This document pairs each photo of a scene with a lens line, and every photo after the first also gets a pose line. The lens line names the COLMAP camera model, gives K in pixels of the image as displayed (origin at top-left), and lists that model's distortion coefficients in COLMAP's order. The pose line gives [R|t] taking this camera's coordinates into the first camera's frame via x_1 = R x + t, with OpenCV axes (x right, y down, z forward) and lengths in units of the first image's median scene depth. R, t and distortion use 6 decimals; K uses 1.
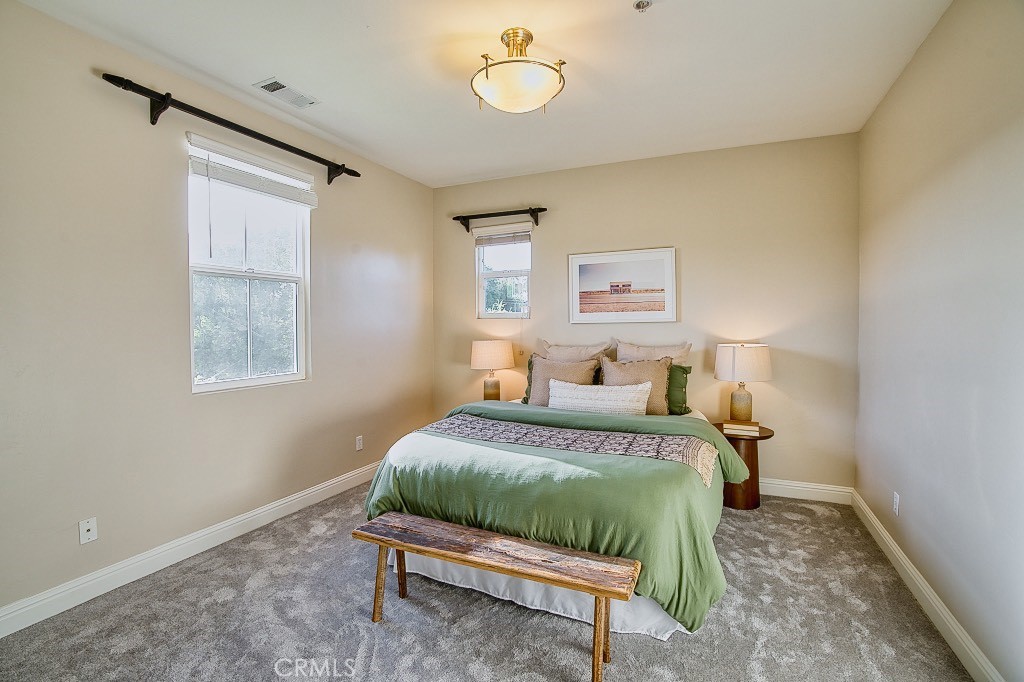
lens RADIAL K [[469.5, 0, 509.4], [0, 469.5, 341.3], [0, 0, 1]] dist [-0.004833, -0.000127]
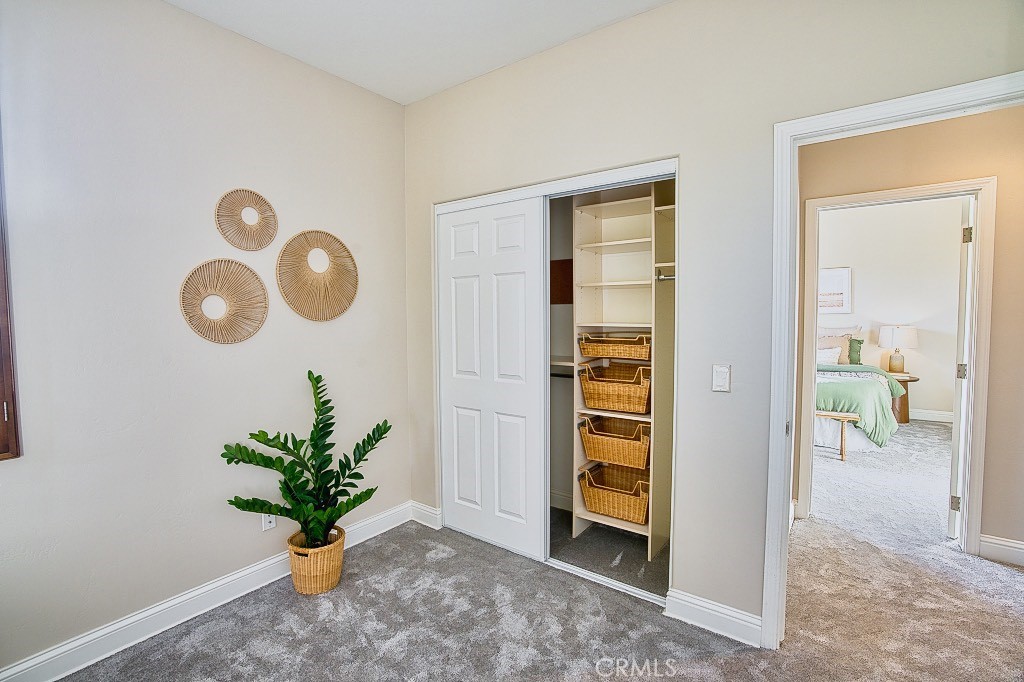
lens RADIAL K [[469.5, 0, 515.0], [0, 469.5, 336.0], [0, 0, 1]] dist [-0.004833, -0.000127]
pose [[0.982016, 0.000438, -0.188796, -0.551115], [0.001571, 0.999944, 0.010493, 0.021530], [0.188790, -0.010601, 0.981960, -0.934219]]
